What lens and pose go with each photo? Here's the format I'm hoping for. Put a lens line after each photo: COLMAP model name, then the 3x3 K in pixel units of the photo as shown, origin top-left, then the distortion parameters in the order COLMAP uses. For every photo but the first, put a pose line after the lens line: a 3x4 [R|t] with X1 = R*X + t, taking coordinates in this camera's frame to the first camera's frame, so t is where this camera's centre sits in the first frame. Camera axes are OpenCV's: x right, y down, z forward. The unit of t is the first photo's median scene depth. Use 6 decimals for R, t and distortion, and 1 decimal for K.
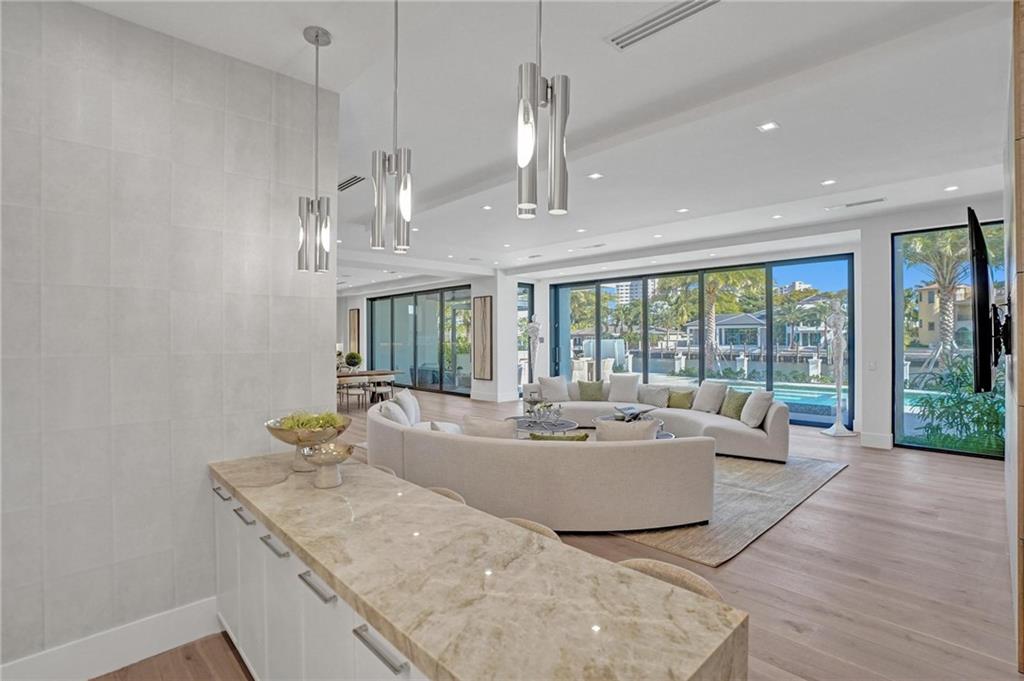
lens RADIAL K [[506.4, 0, 511.3], [0, 506.4, 334.7], [0, 0, 1]] dist [-0.062699, 0.026668]
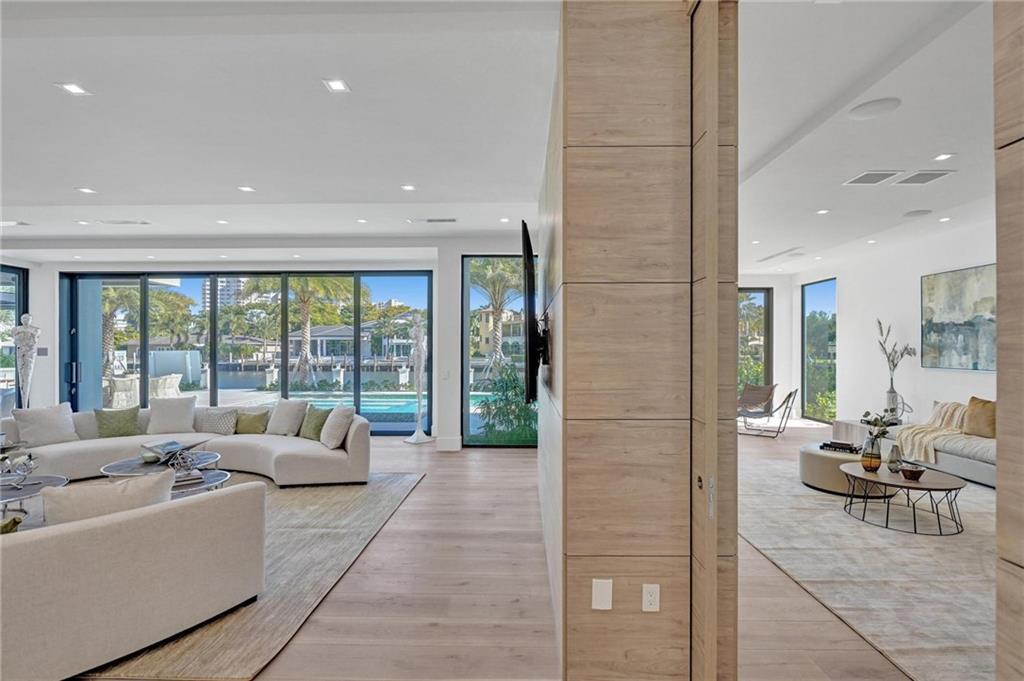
lens RADIAL K [[481.4, 0, 513.0], [0, 481.4, 349.3], [0, 0, 1]] dist [-0.028274, 0.000587]
pose [[0.722742, 0.001434, 0.691116, 0.097329], [-0.006182, 0.999971, 0.004390, 0.000687], [-0.691090, -0.007445, 0.722730, 0.122016]]
